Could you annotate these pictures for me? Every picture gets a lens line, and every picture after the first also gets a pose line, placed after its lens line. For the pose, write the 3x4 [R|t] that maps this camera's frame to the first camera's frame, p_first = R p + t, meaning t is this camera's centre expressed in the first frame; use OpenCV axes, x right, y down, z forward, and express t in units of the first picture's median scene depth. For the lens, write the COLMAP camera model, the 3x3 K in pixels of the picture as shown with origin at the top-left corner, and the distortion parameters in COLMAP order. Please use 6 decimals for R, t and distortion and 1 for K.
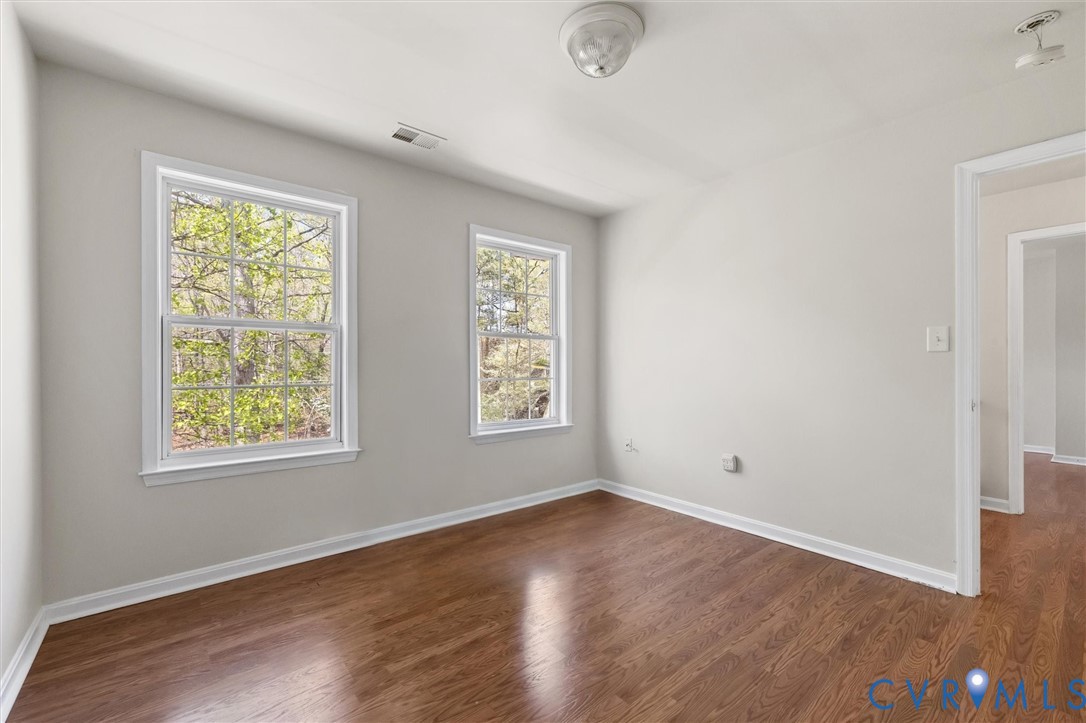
lens RADIAL K [[458.0, 0, 551.0], [0, 458.0, 359.7], [0, 0, 1]] dist [-0.003807, 0.001922]
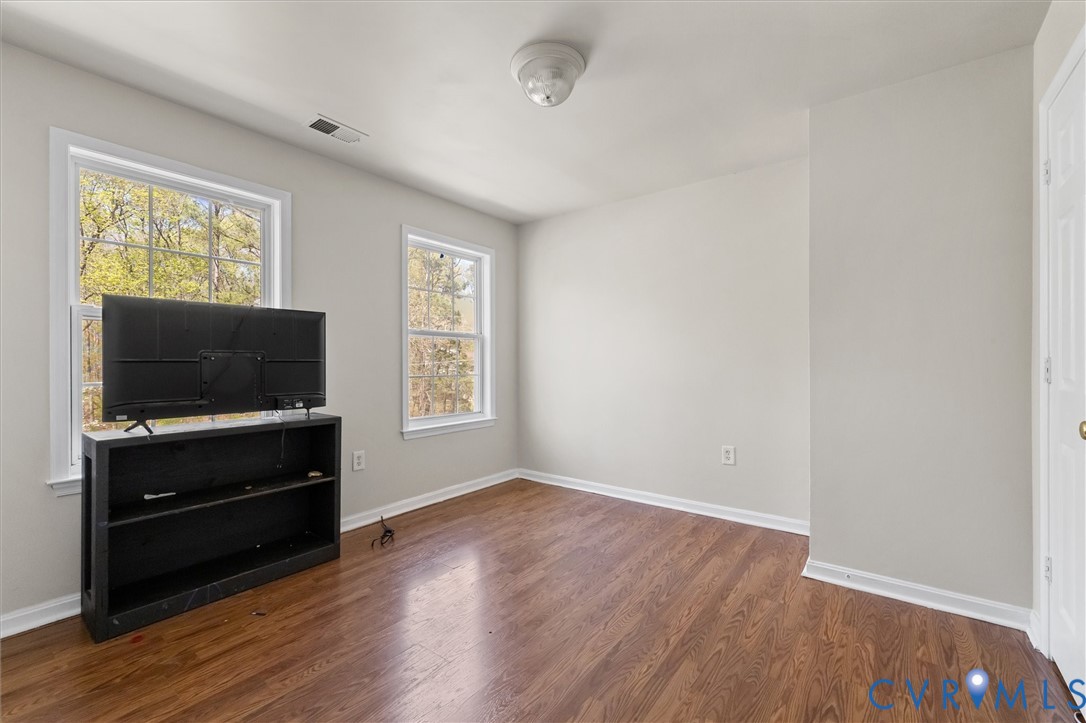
lens RADIAL K [[462.8, 0, 543.3], [0, 462.8, 365.7], [0, 0, 1]] dist [0.001383, -0.000128]
pose [[0.973719, -0.004809, 0.227700, -0.101640], [0.000494, 0.999819, 0.019006, -0.000339], [-0.227750, -0.018394, 0.973546, -0.081944]]
